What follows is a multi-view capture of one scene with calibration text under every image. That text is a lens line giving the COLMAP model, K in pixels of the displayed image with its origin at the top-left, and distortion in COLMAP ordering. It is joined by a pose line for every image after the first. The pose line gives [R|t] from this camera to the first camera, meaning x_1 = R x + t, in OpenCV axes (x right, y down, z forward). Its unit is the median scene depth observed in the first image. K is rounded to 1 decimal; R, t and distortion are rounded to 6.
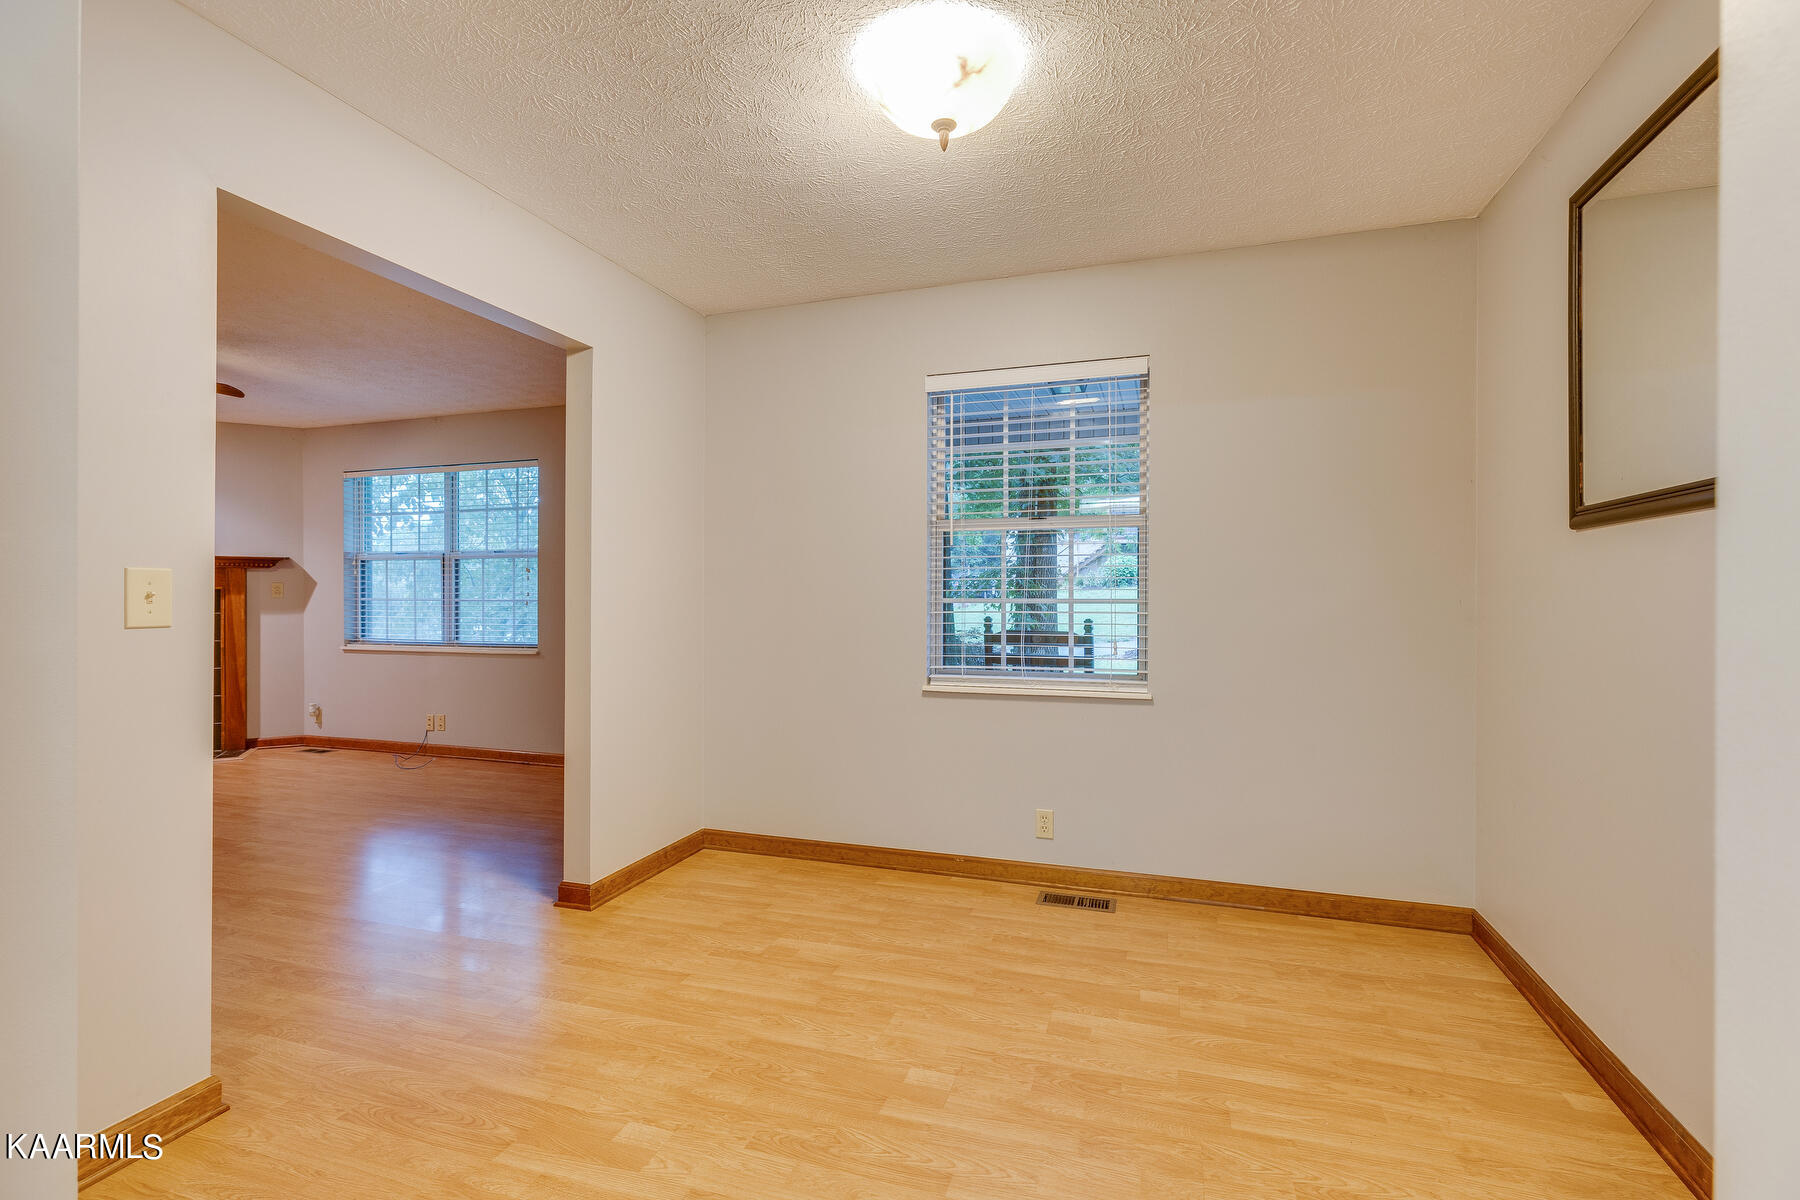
lens RADIAL K [[807.8, 0, 903.2], [0, 807.8, 590.0], [0, 0, 1]] dist [0.000972, 0.000713]
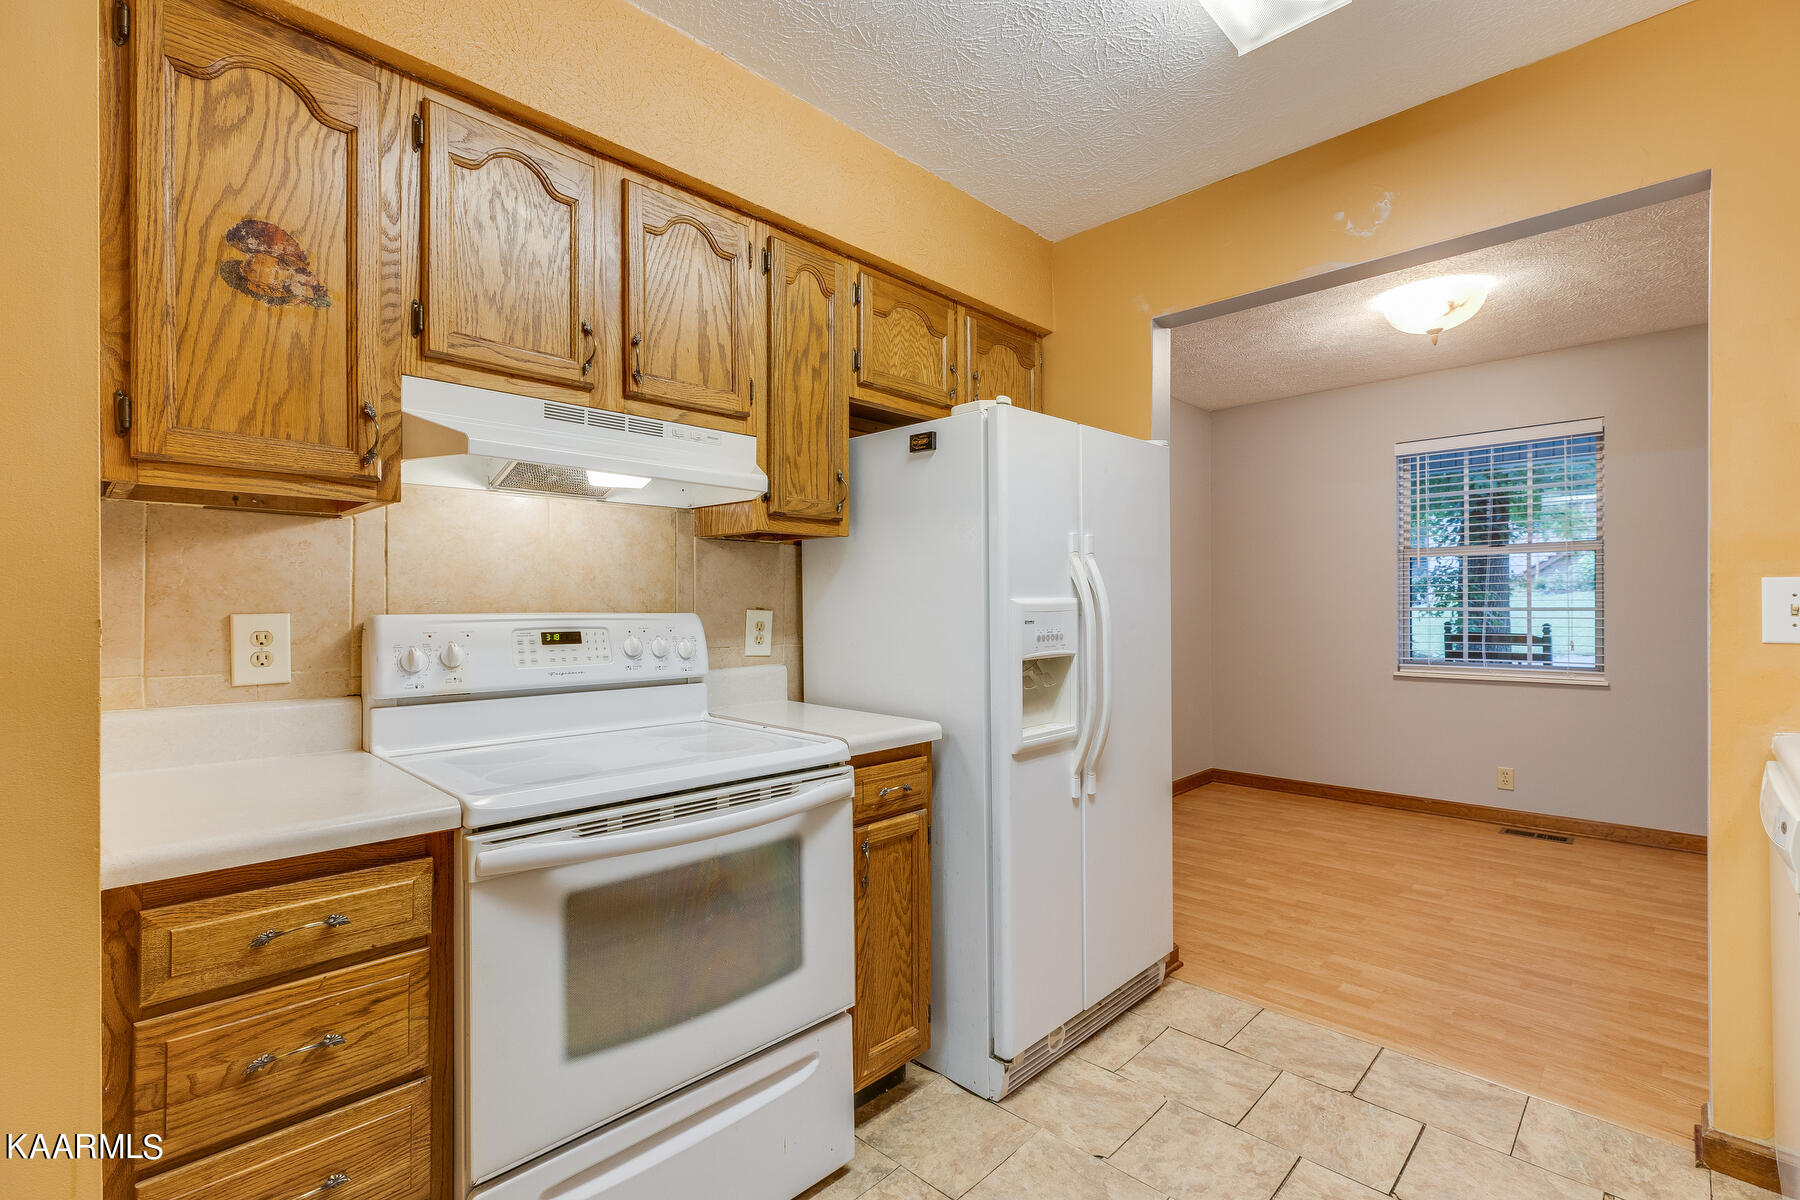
lens RADIAL K [[807.8, 0, 895.4], [0, 807.8, 603.6], [0, 0, 1]] dist [0.000972, 0.000713]
pose [[0.896367, -0.007804, -0.443245, -0.126403], [0.010884, 0.999931, 0.004405, -0.011549], [0.443180, -0.008772, 0.896390, -0.602301]]
